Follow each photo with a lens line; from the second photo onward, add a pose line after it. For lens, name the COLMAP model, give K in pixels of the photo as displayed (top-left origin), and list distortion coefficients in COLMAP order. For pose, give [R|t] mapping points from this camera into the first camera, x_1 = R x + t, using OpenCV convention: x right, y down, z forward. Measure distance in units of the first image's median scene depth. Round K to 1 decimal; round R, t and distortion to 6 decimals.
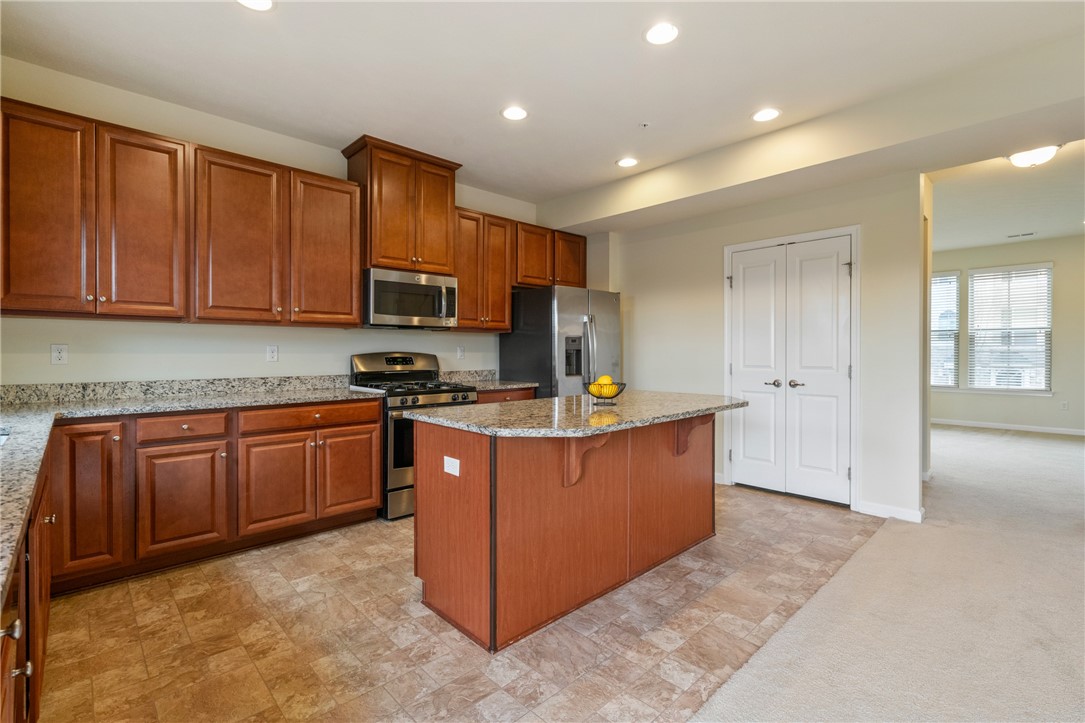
lens RADIAL K [[491.1, 0, 536.7], [0, 491.1, 354.7], [0, 0, 1]] dist [-0.003483, -0.000268]
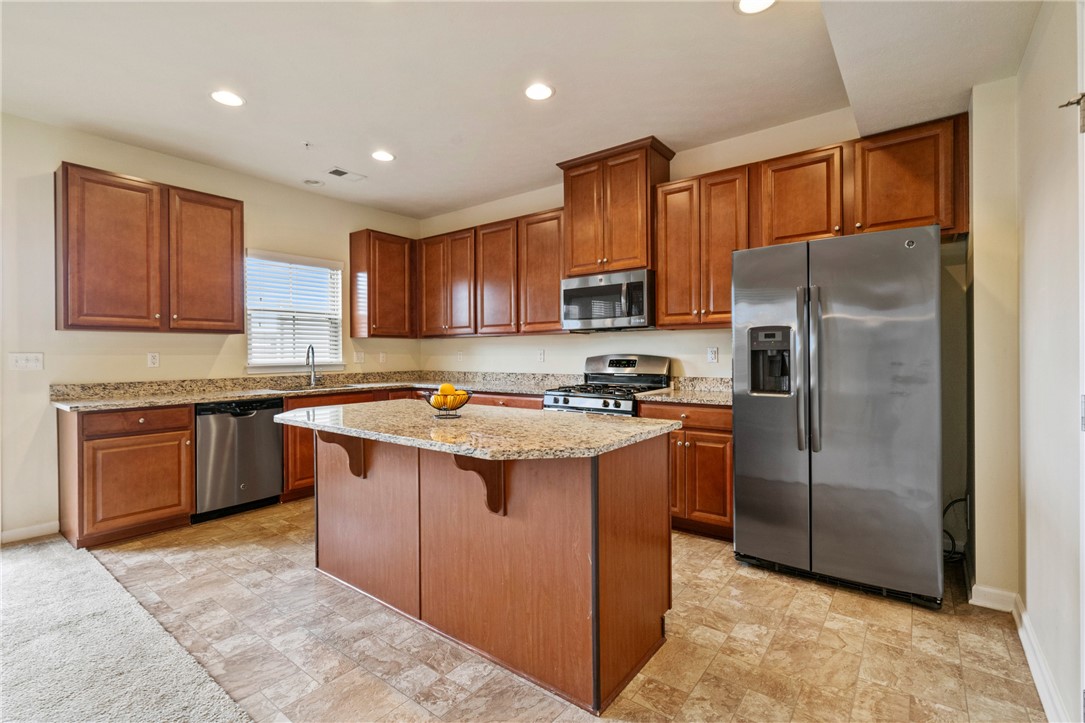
lens RADIAL K [[491.7, 0, 534.9], [0, 491.7, 356.5], [0, 0, 1]] dist [-0.001034, 0.000865]
pose [[0.150349, 0.002379, -0.988630, 0.814792], [-0.001137, 0.999997, 0.002233, -0.003939], [0.988632, 0.000788, 0.150351, 0.819917]]
